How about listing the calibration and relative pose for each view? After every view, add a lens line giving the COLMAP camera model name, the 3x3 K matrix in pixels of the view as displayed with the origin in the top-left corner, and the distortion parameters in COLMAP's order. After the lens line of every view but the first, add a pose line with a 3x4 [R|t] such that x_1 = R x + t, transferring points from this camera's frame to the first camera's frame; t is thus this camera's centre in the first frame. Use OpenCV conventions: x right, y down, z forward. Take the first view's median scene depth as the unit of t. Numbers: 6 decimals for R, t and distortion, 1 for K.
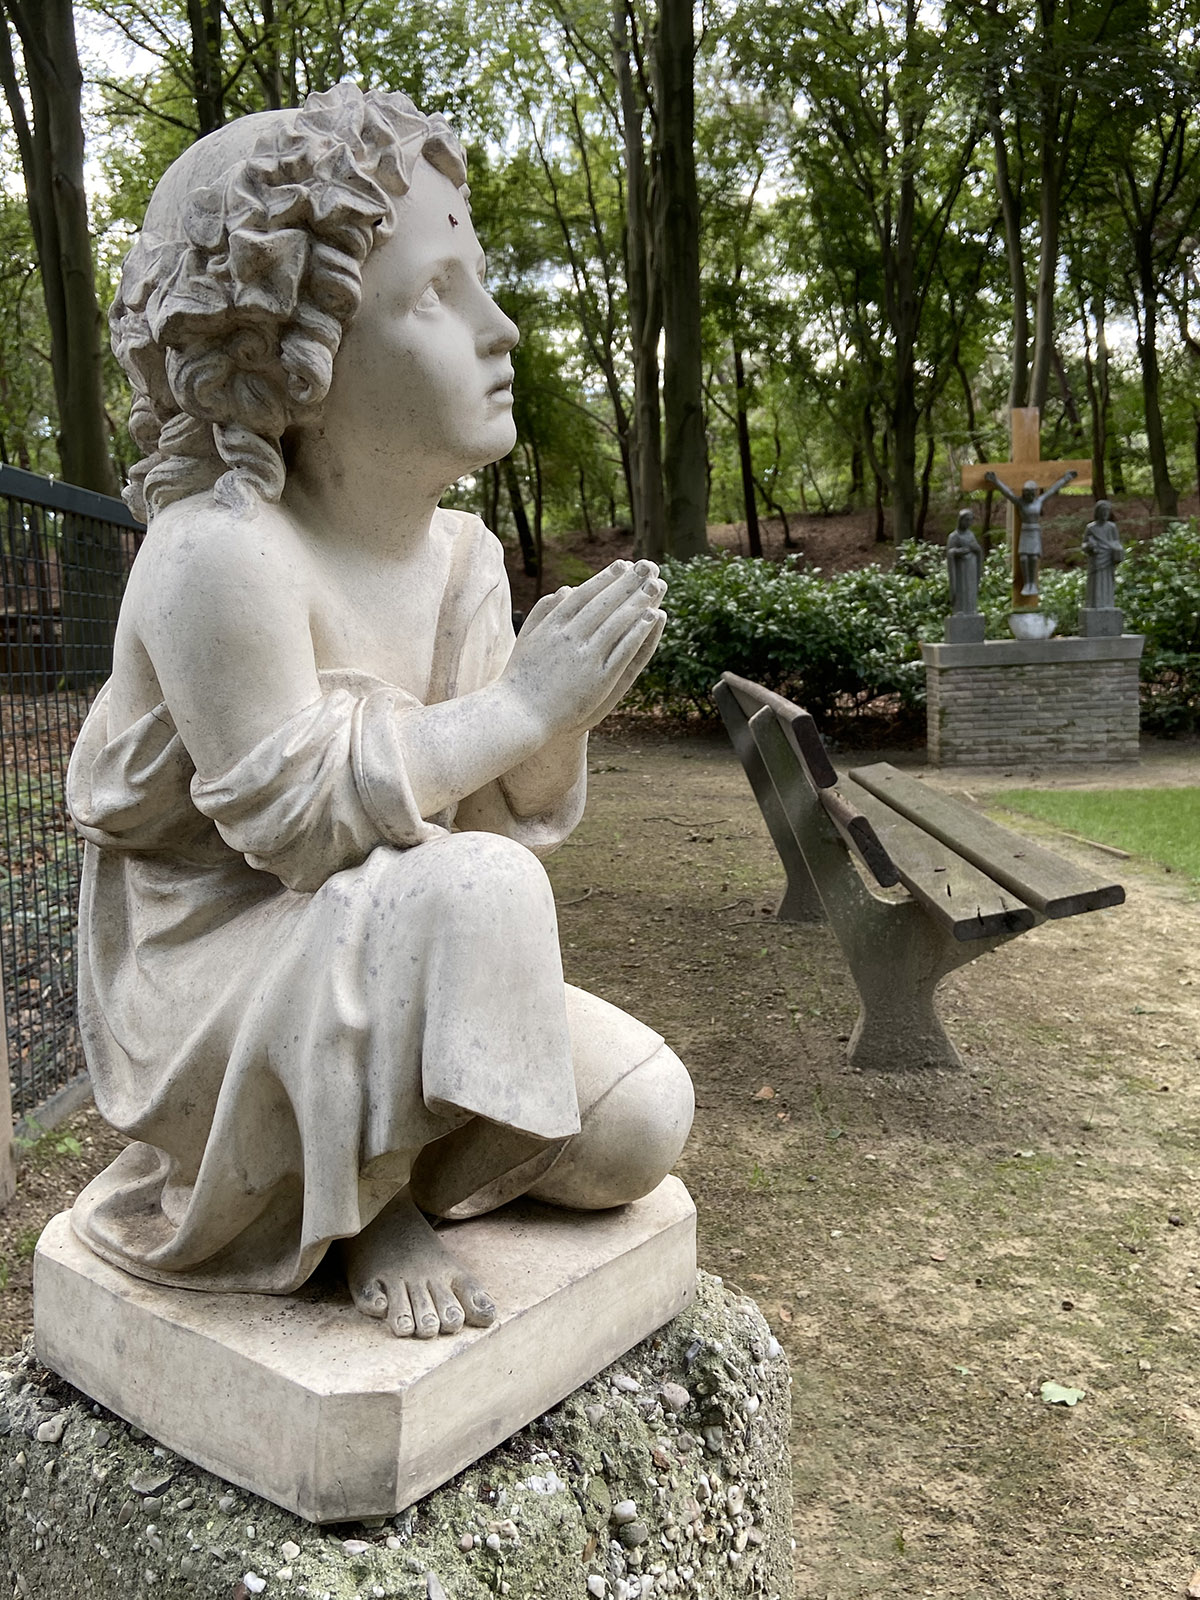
lens RADIAL K [[1513.8, 0, 594.3], [0, 1513.8, 794.8], [0, 0, 1]] dist [0.061279, 0.000000]
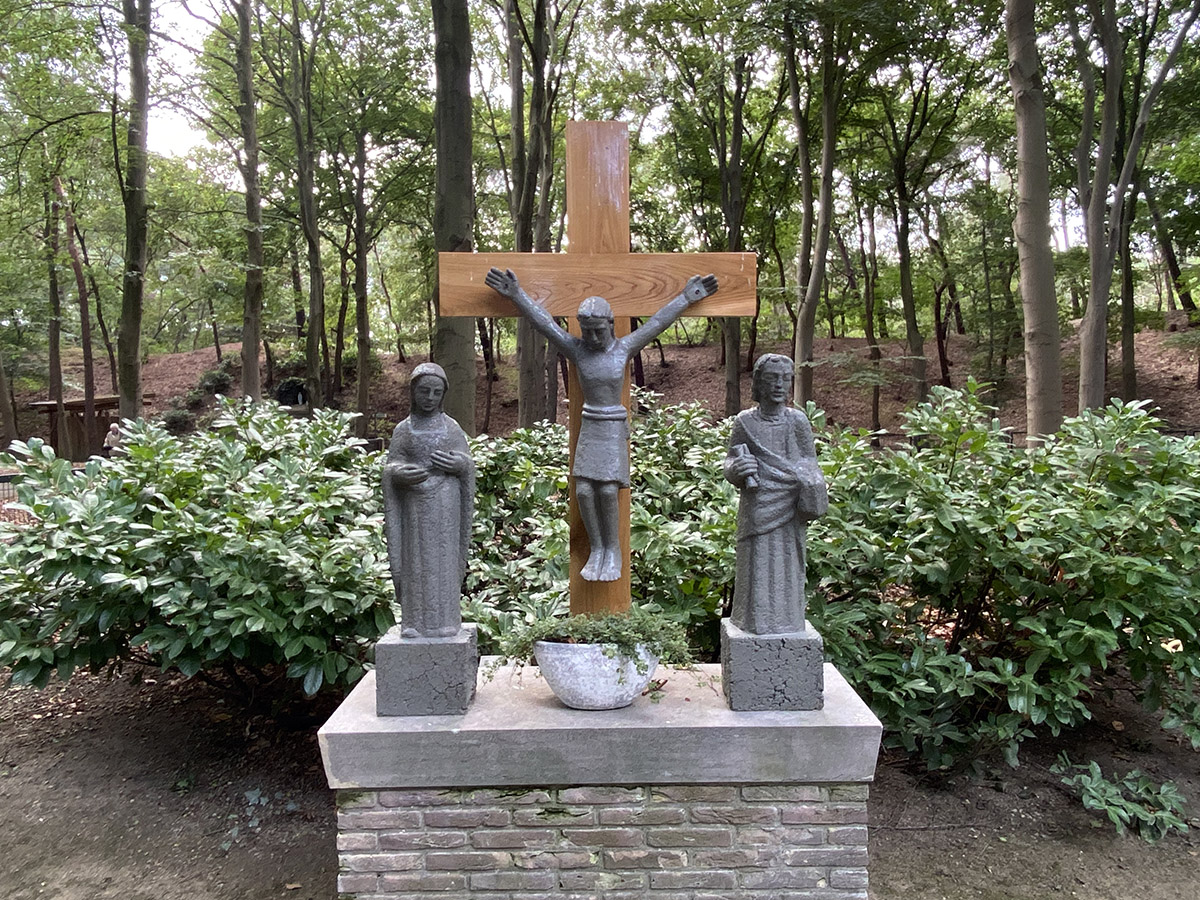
lens RADIAL K [[852.3, 0, 605.4], [0, 852.3, 452.2], [0, 0, 1]] dist [0.013577, 0.002054]
pose [[0.999539, 0.026091, 0.015535, 0.067258], [-0.025236, 0.998280, -0.052909, -0.038304], [-0.016889, 0.052493, 0.998478, 0.194841]]
